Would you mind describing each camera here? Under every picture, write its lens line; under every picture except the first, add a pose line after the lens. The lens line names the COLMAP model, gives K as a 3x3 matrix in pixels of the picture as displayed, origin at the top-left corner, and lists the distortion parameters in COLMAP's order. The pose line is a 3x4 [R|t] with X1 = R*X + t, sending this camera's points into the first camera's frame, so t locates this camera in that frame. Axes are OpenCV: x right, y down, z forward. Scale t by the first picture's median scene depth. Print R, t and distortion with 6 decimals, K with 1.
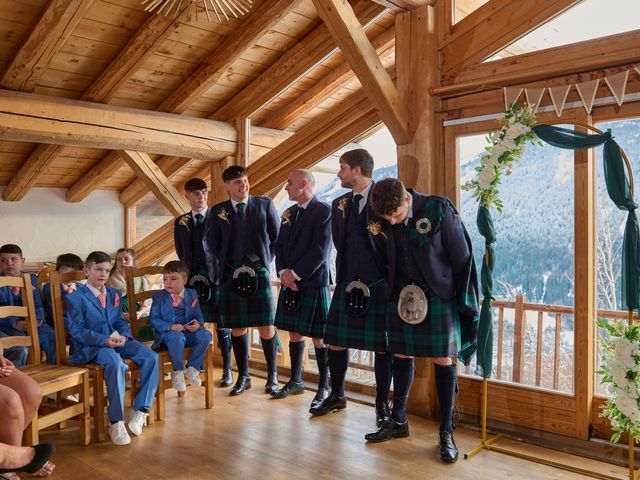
lens RADIAL K [[628.4, 0, 320.8], [0, 628.4, 243.1], [0, 0, 1]] dist [0.022333, 0.000000]
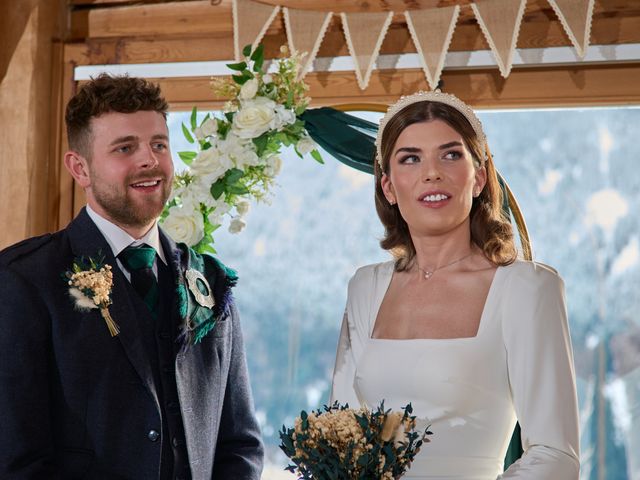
lens RADIAL K [[1455.4, 0, 318.1], [0, 1455.4, 237.1], [0, 0, 1]] dist [0.106654, 0.000000]
pose [[0.940736, 0.043024, 0.336399, 0.049850], [-0.029110, 0.998503, -0.046299, -0.065442], [-0.337888, 0.033763, 0.940581, 0.160397]]
